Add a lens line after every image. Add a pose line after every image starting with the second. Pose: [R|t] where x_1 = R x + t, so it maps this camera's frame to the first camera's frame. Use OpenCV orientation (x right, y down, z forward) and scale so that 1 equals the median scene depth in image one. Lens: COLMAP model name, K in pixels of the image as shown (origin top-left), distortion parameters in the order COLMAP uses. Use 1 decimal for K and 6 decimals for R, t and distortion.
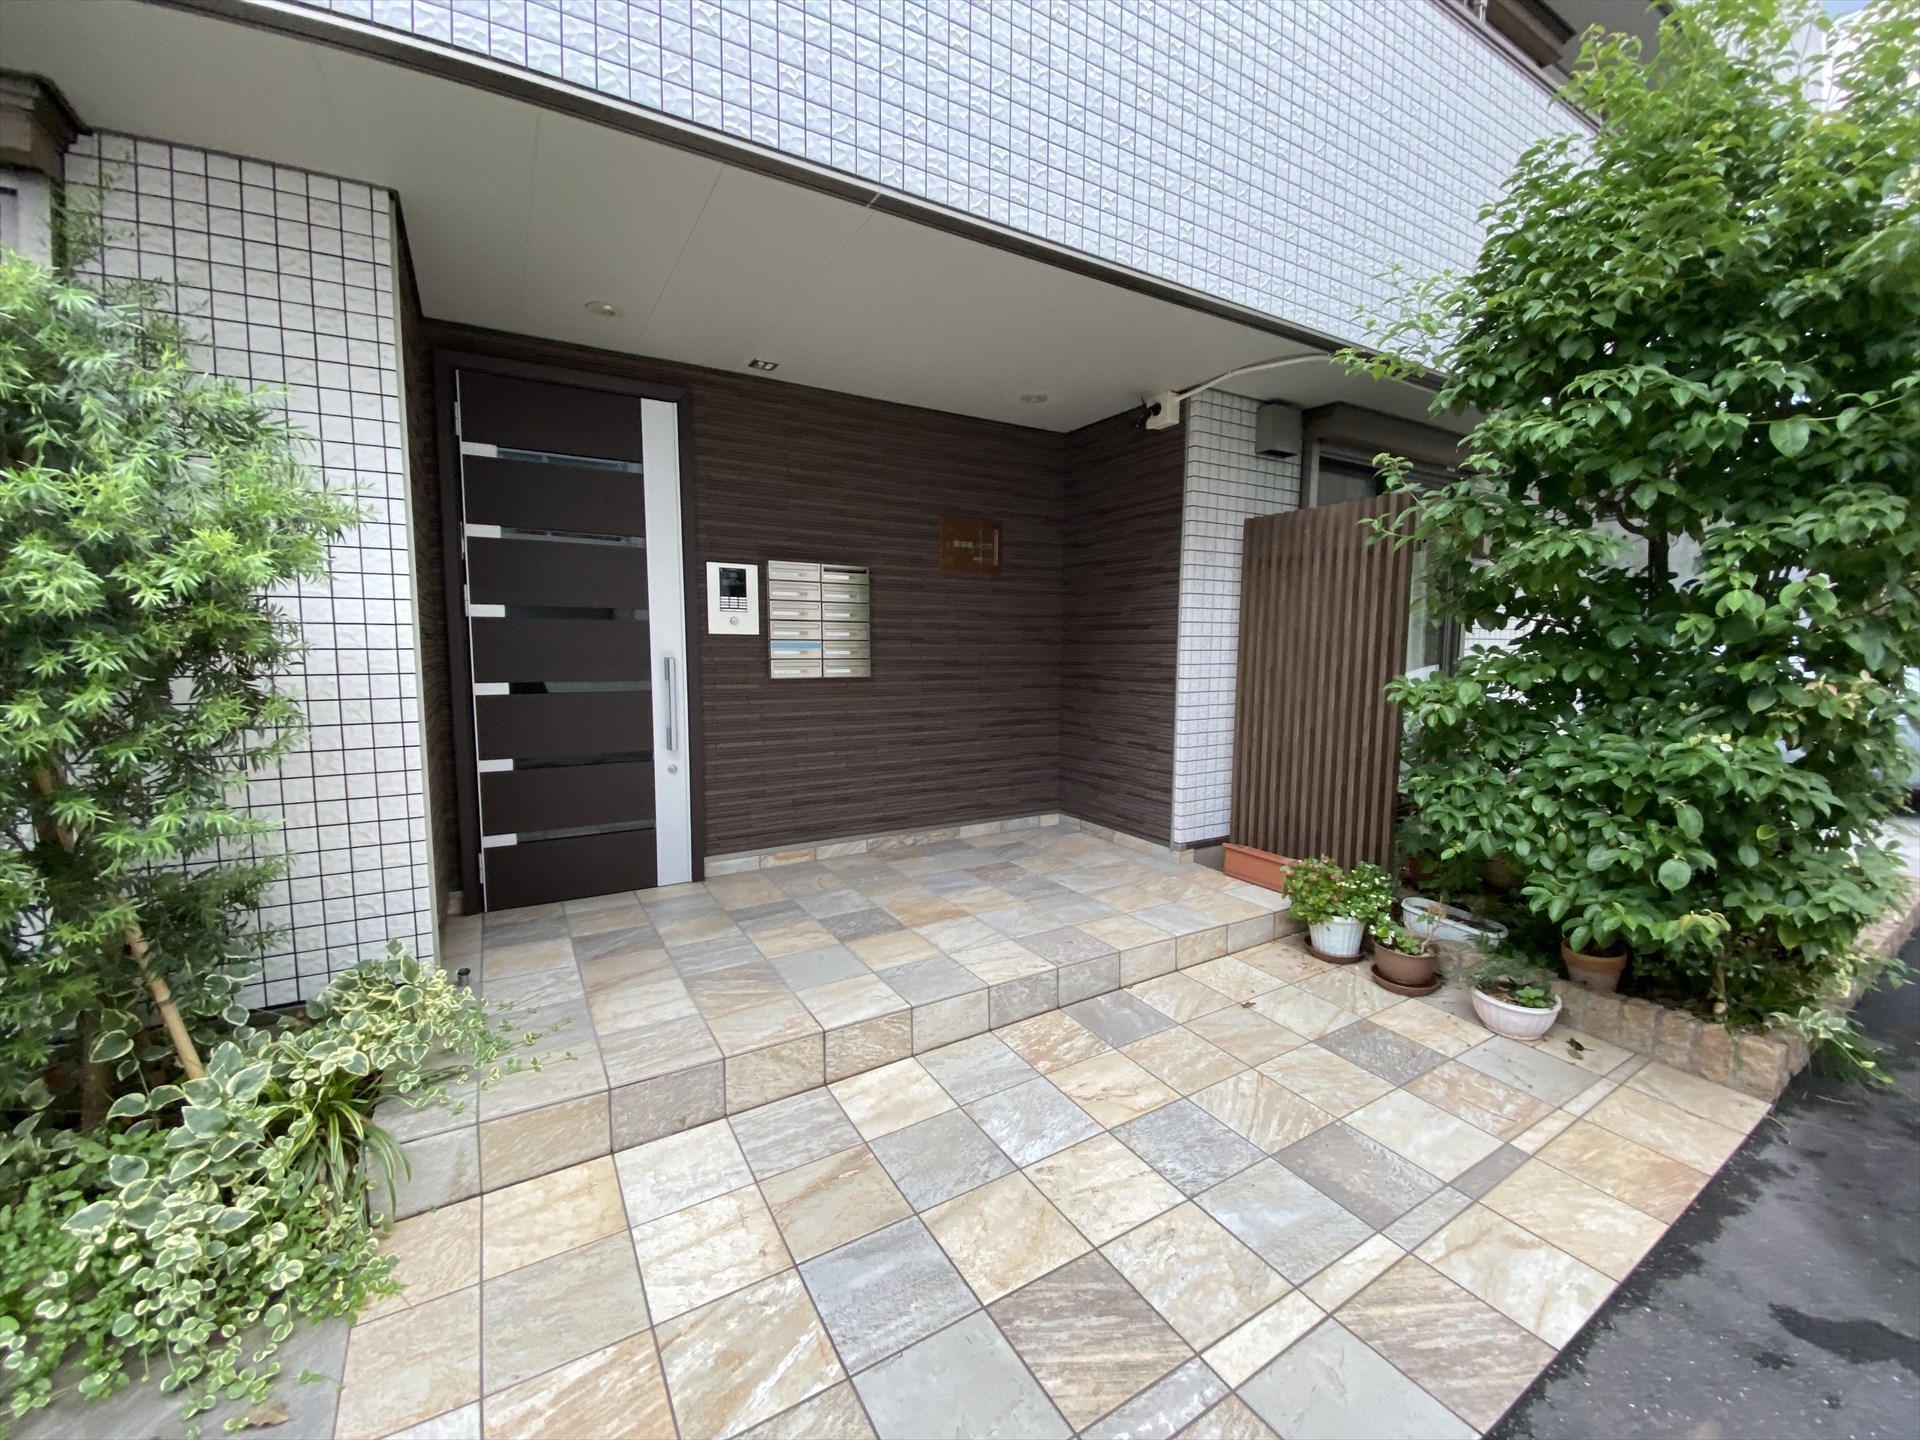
lens RADIAL K [[774.0, 0, 954.9], [0, 774.0, 715.0], [0, 0, 1]] dist [0.037672, -0.032791]
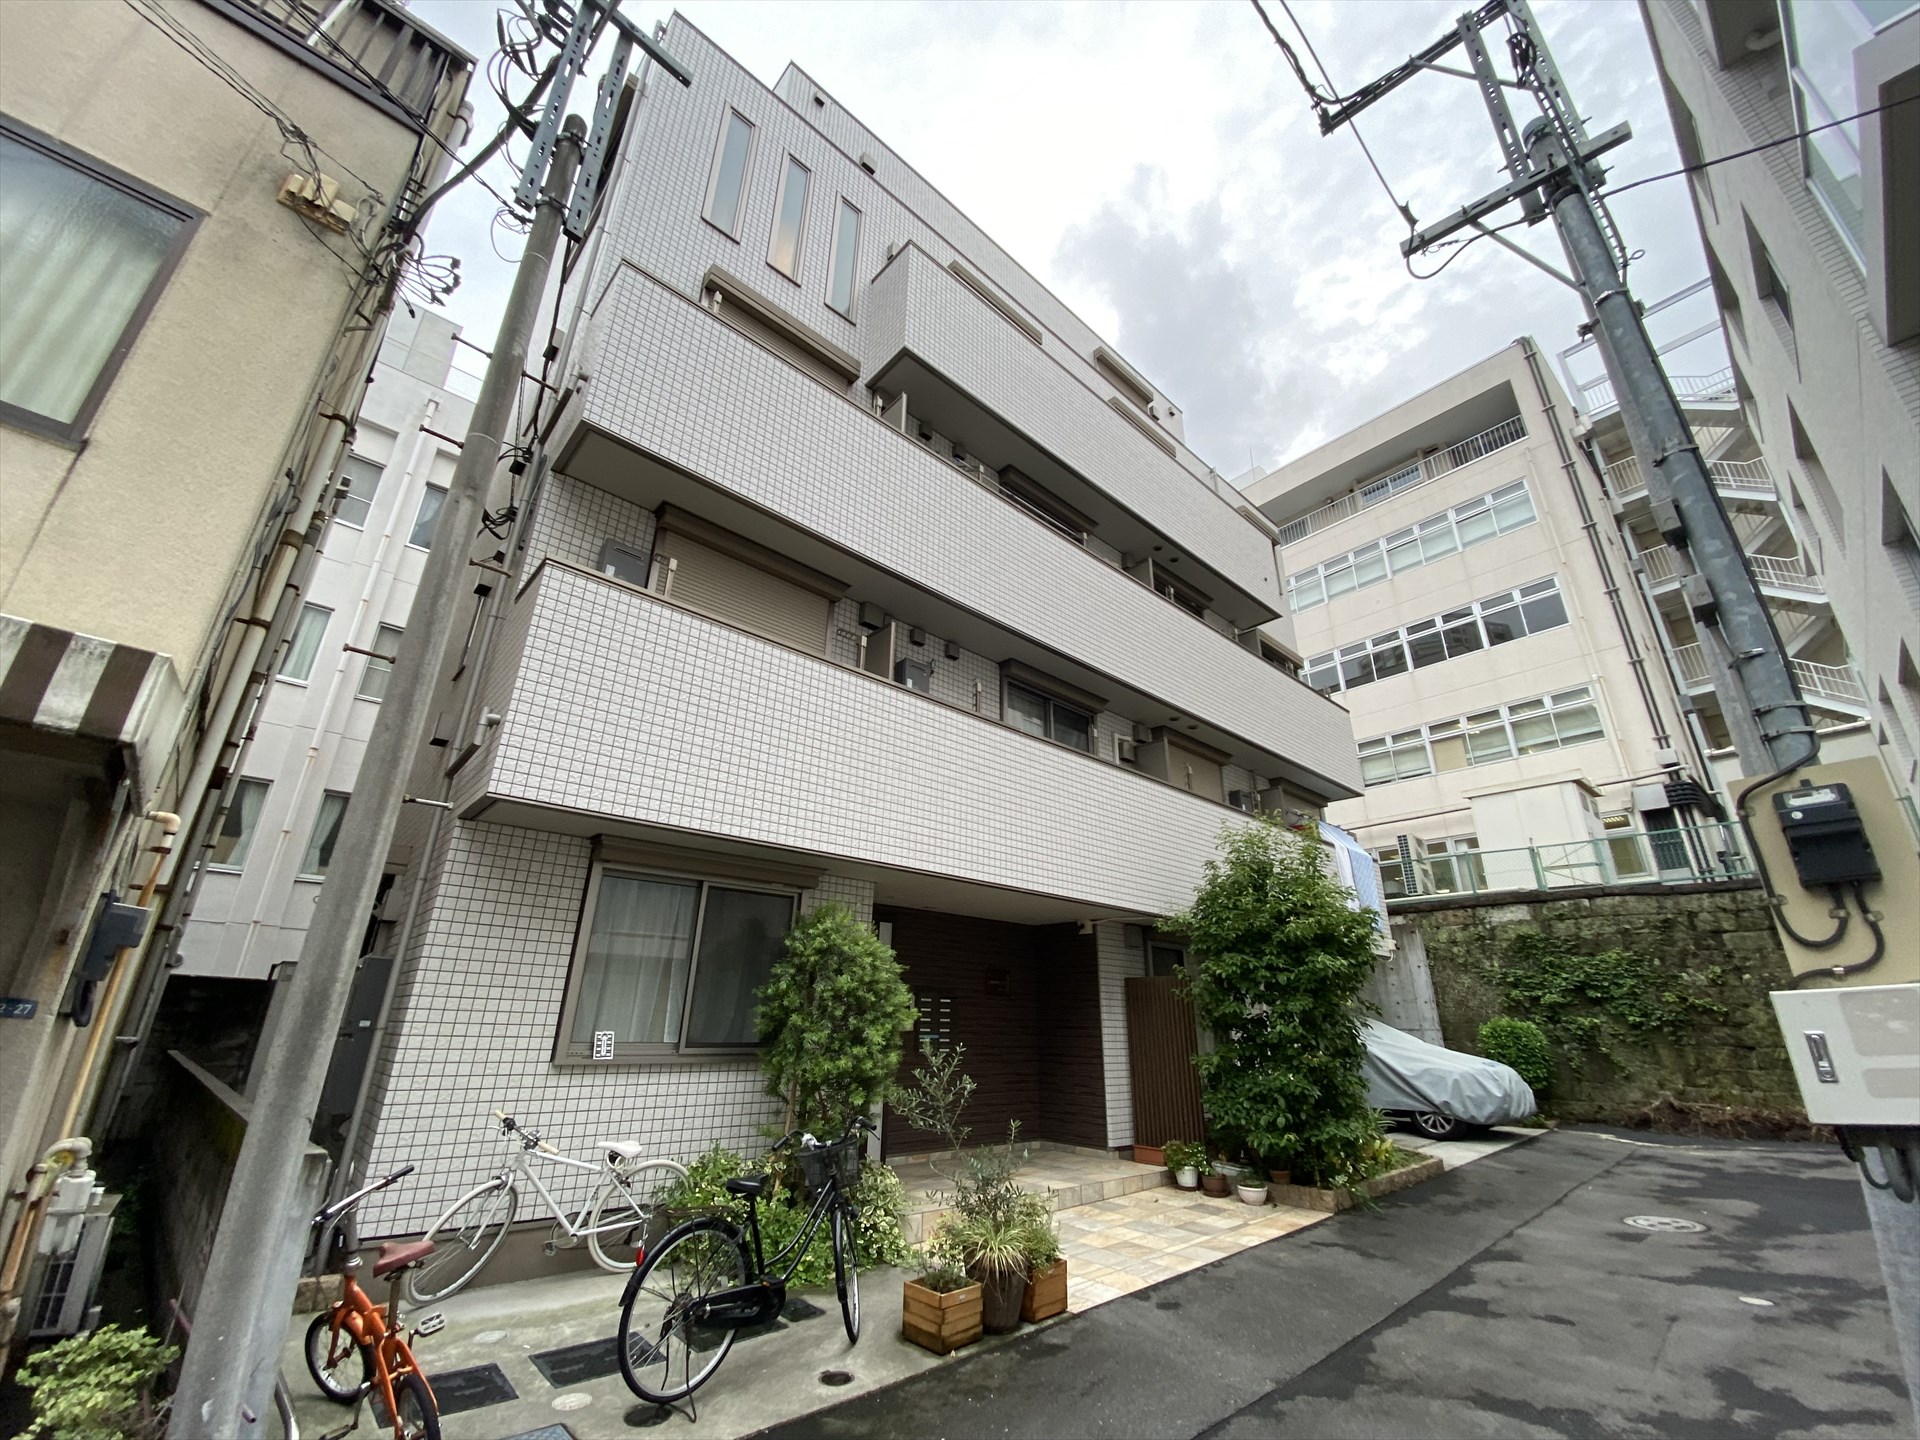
lens RADIAL K [[774.0, 0, 954.9], [0, 774.0, 715.0], [0, 0, 1]] dist [0.037672, -0.032791]
pose [[0.981138, 0.085960, 0.173147, -0.601067], [0.003652, 0.887291, -0.461196, 0.114991], [-0.193276, 0.453129, 0.870240, -1.279413]]
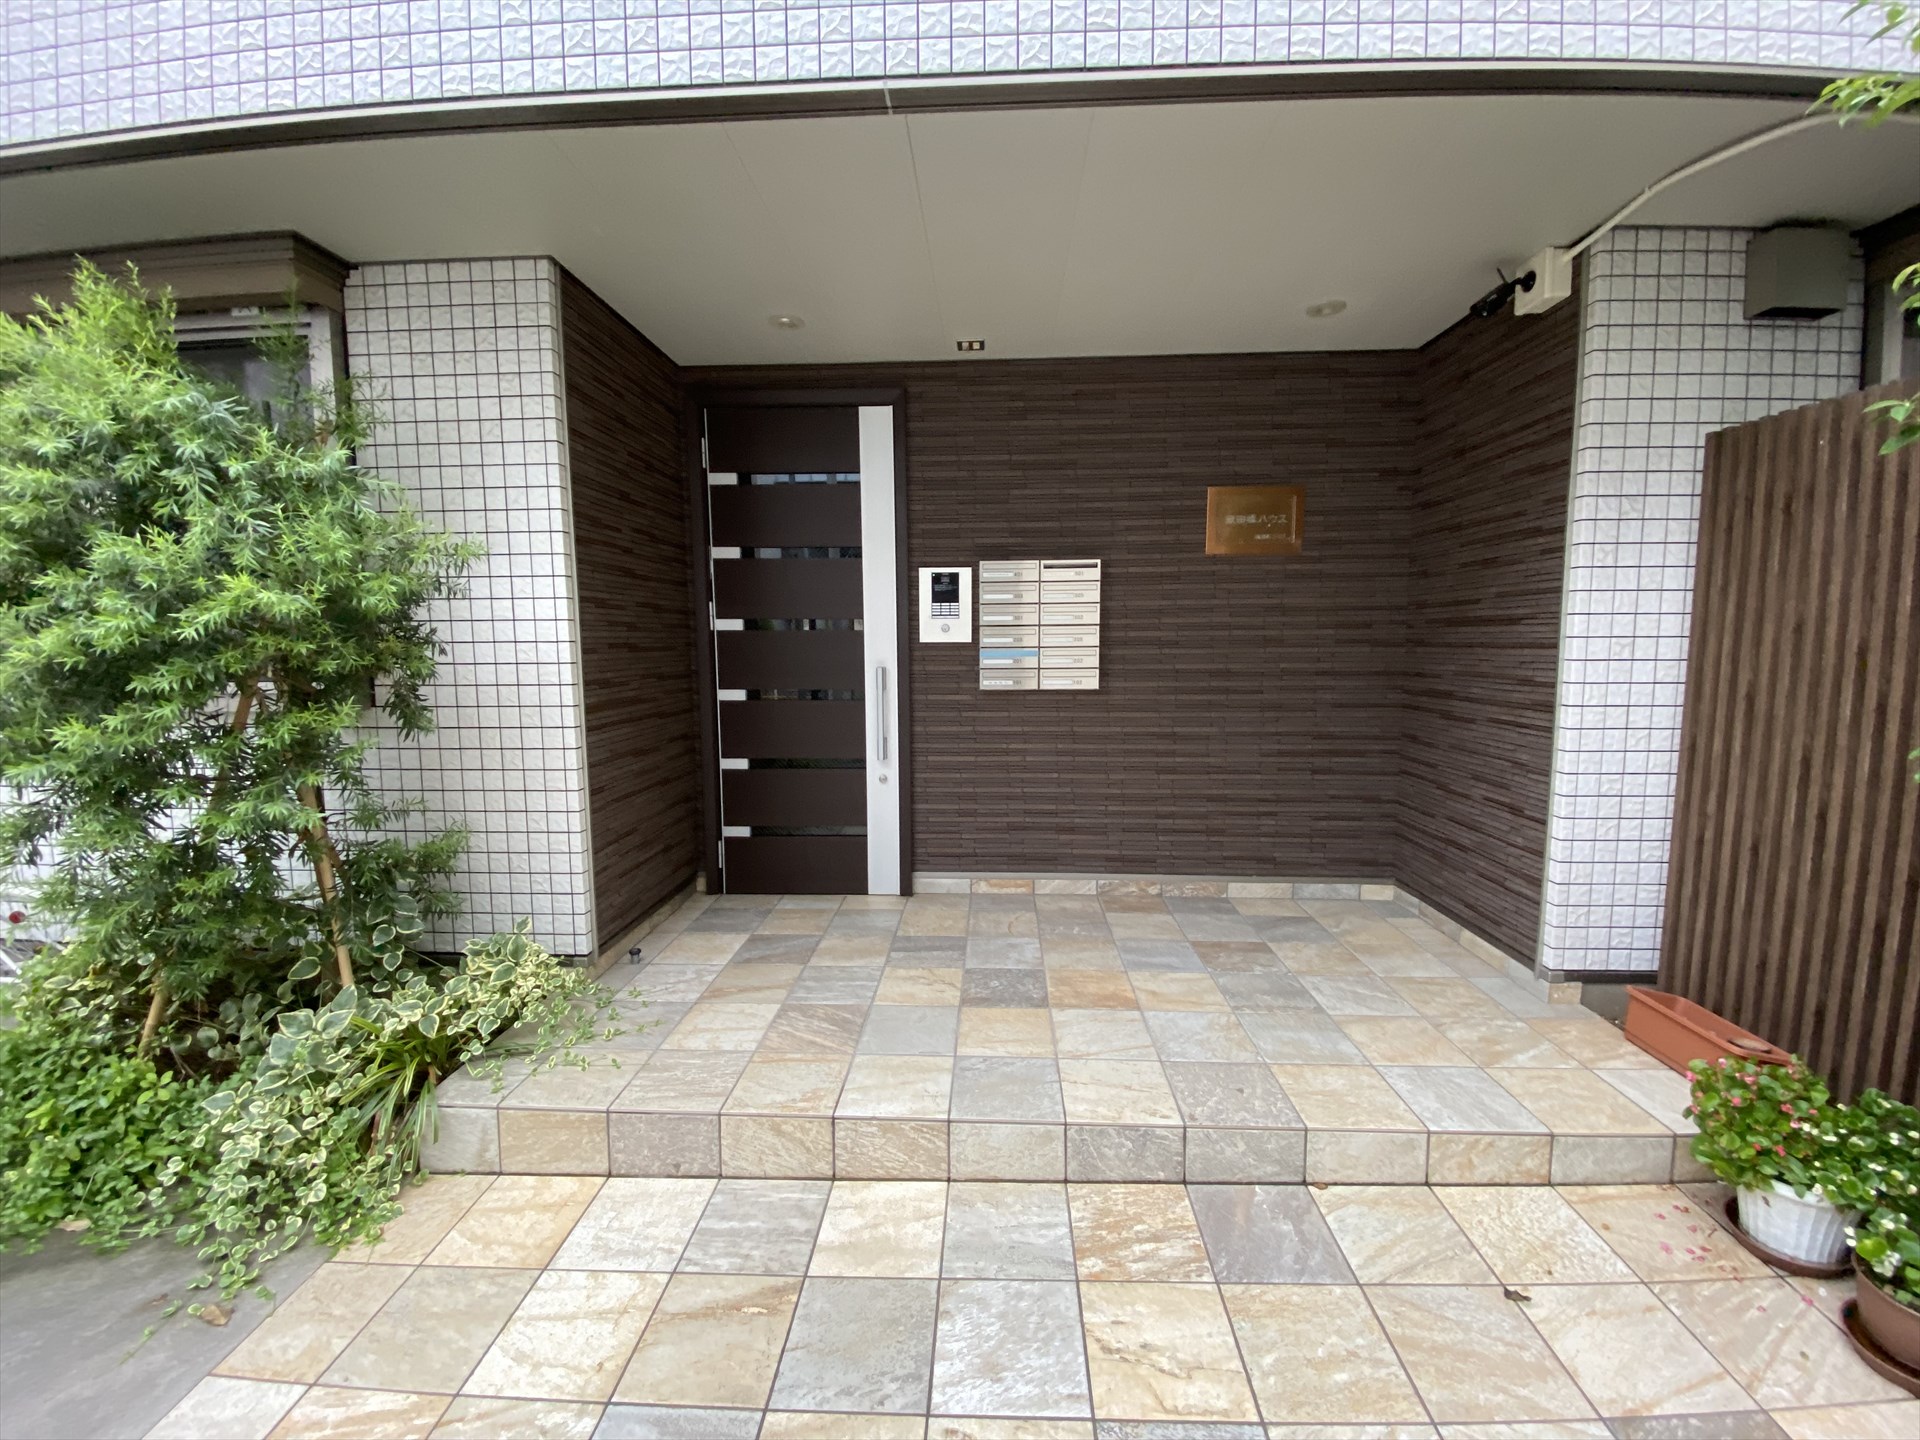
lens RADIAL K [[774.0, 0, 954.9], [0, 774.0, 715.0], [0, 0, 1]] dist [0.037672, -0.032791]
pose [[0.832240, 0.043912, -0.552674, 0.253042], [-0.041151, 0.999001, 0.017407, -0.033222], [0.552887, 0.008257, 0.833215, 0.231864]]
